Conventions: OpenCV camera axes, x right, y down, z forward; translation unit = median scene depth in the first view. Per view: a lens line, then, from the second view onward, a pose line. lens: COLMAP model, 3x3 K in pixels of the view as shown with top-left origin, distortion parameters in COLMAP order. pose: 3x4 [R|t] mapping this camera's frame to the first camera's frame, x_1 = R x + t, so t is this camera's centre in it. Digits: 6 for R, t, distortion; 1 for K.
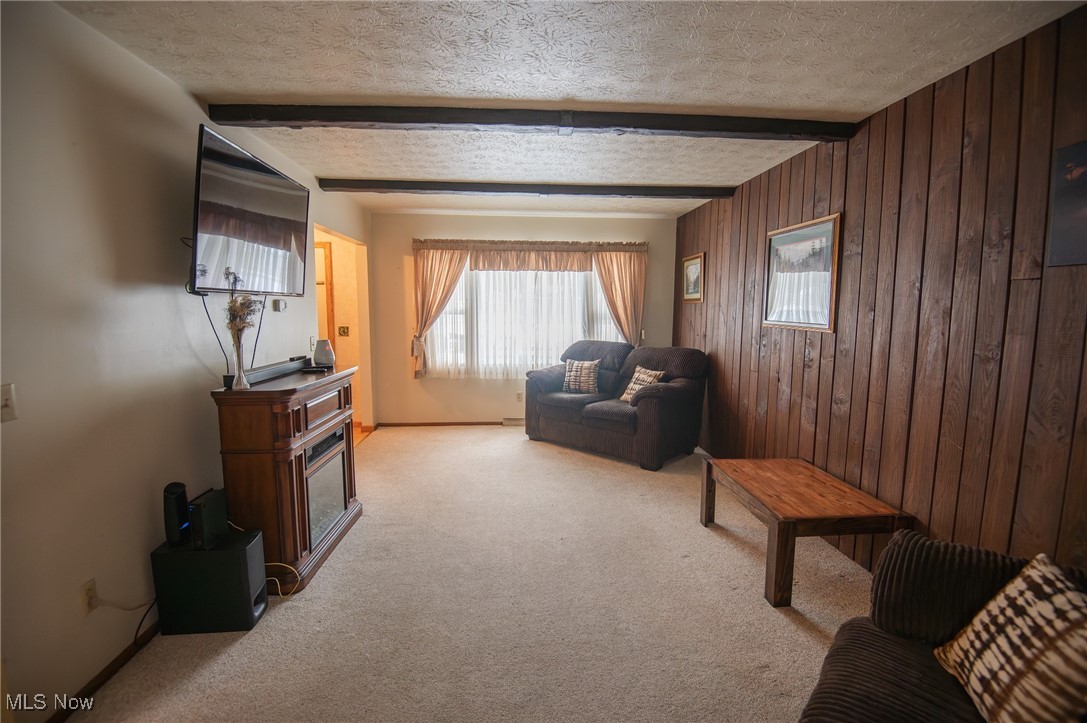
lens RADIAL K [[506.6, 0, 549.8], [0, 506.6, 363.1], [0, 0, 1]] dist [-0.002344, -0.028420]
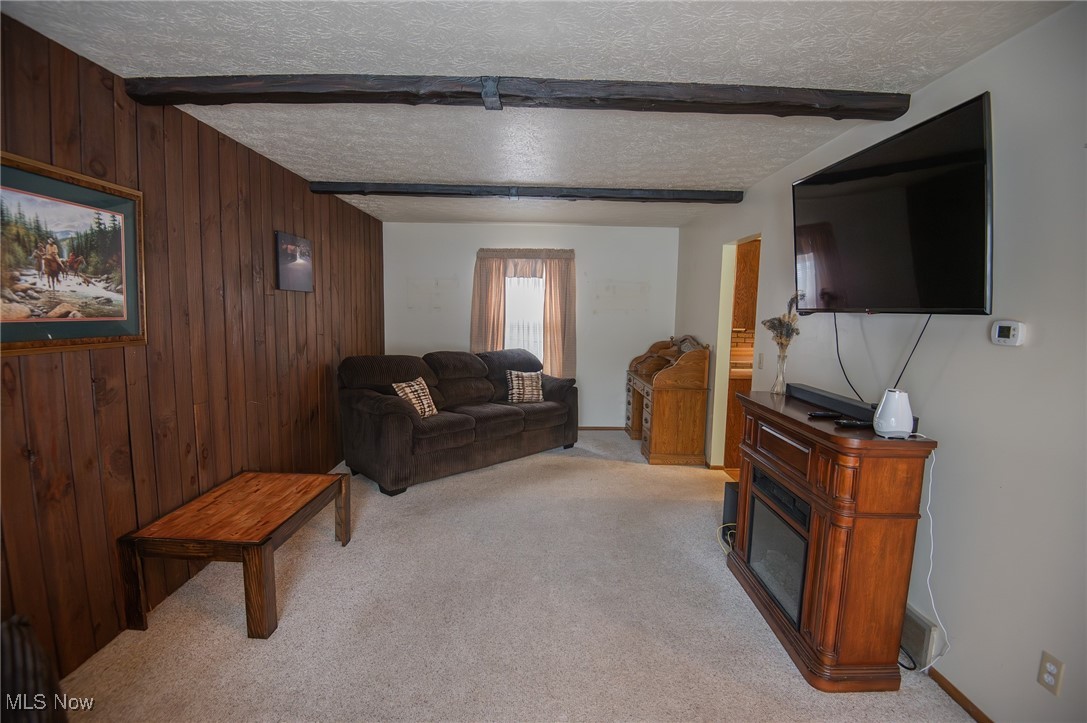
lens RADIAL K [[506.6, 0, 549.8], [0, 506.6, 363.1], [0, 0, 1]] dist [-0.002344, -0.028420]
pose [[-0.998629, -0.024769, 0.046115, -0.115193], [-0.014385, 0.976906, 0.213183, -0.232054], [-0.050331, 0.212227, -0.975923, 1.952066]]
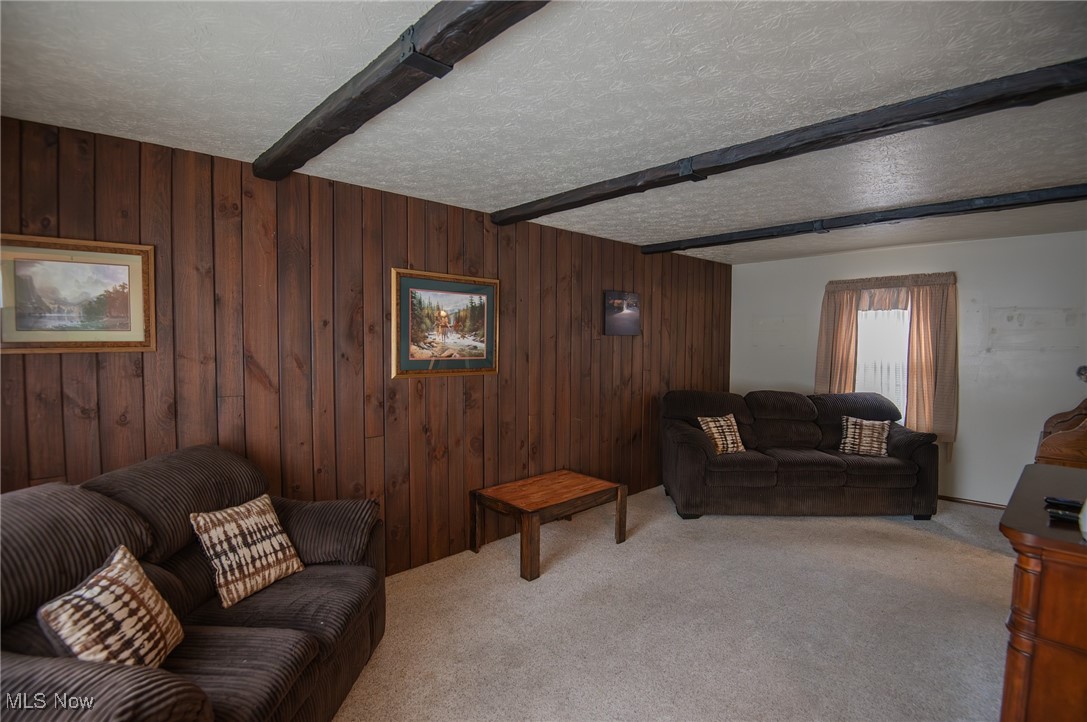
lens RADIAL K [[530.6, 0, 543.5], [0, 530.6, 361.0], [0, 0, 1]] dist [0.002755, -0.031563]
pose [[-0.641803, -0.035666, 0.766040, -0.589673], [0.080381, 0.990287, 0.113452, -0.261492], [-0.762645, 0.134389, -0.632702, 1.965681]]
